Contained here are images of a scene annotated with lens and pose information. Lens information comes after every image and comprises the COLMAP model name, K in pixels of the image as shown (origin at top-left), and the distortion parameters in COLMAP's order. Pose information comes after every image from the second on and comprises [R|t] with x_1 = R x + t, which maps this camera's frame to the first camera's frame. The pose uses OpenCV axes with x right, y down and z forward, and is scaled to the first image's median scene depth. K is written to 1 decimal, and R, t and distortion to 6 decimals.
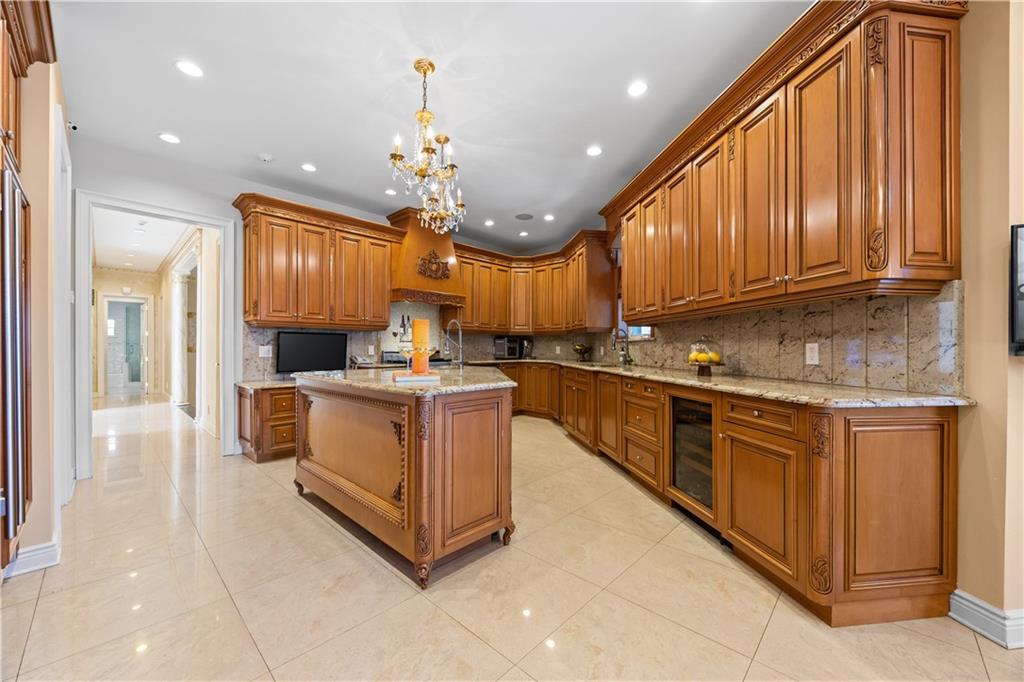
lens RADIAL K [[389.5, 0, 518.8], [0, 389.5, 346.7], [0, 0, 1]] dist [-0.005384, 0.000136]
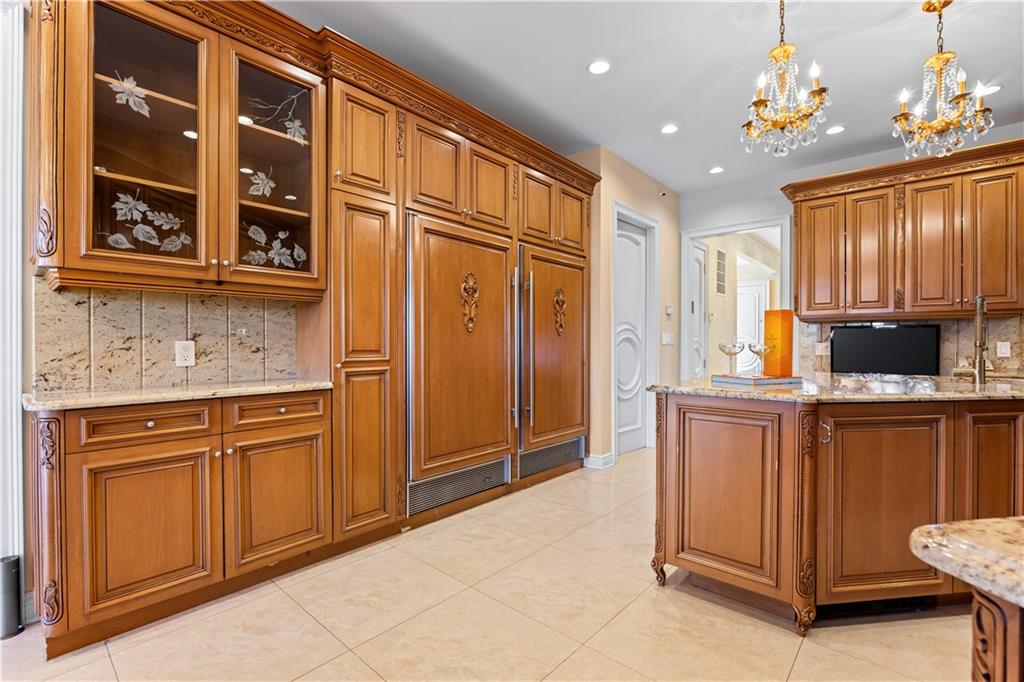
lens RADIAL K [[462.9, 0, 509.4], [0, 462.9, 344.9], [0, 0, 1]] dist [-0.003361, -0.000601]
pose [[0.029493, 0.002110, -0.999563, 0.445704], [0.001347, 0.999997, 0.002150, -0.000467], [0.999564, -0.001410, 0.029490, 0.273269]]
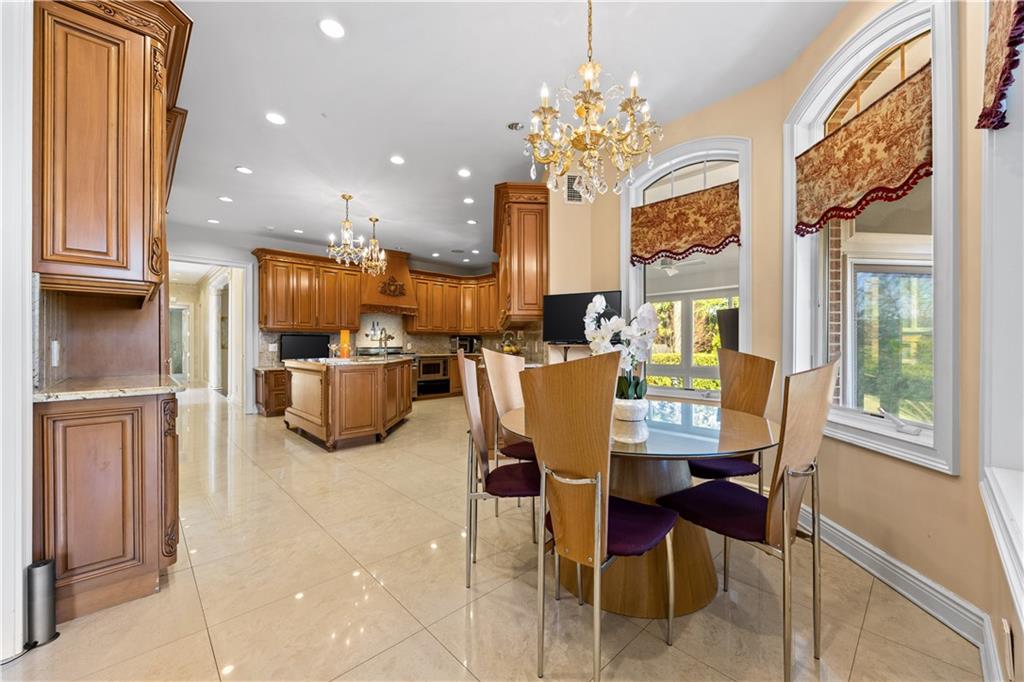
lens RADIAL K [[389.5, 0, 539.0], [0, 389.5, 341.8], [0, 0, 1]] dist [-0.005384, 0.000136]
pose [[0.999860, -0.003370, -0.016388, 0.476317], [0.003297, 0.999984, -0.004488, 0.000764], [0.016403, 0.004434, 0.999856, -0.581526]]
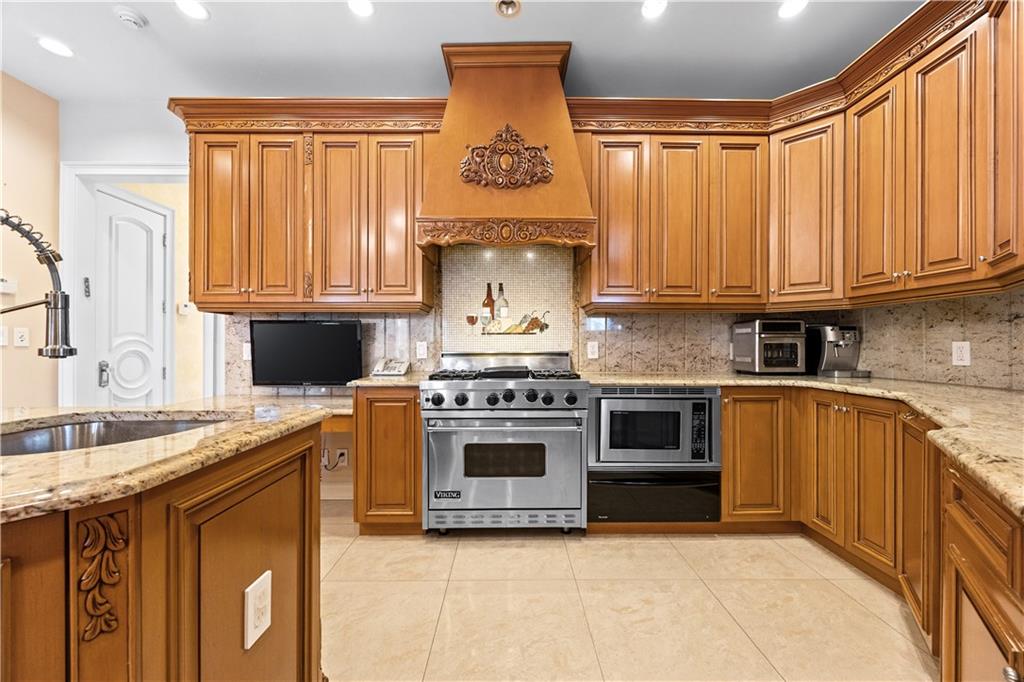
lens RADIAL K [[389.5, 0, 507.3], [0, 389.5, 345.5], [0, 0, 1]] dist [-0.005384, 0.000136]
pose [[0.678212, -0.000807, -0.734866, 0.149267], [0.001018, 0.999999, -0.000159, 0.004477], [0.734865, -0.000641, 0.678213, 0.979854]]
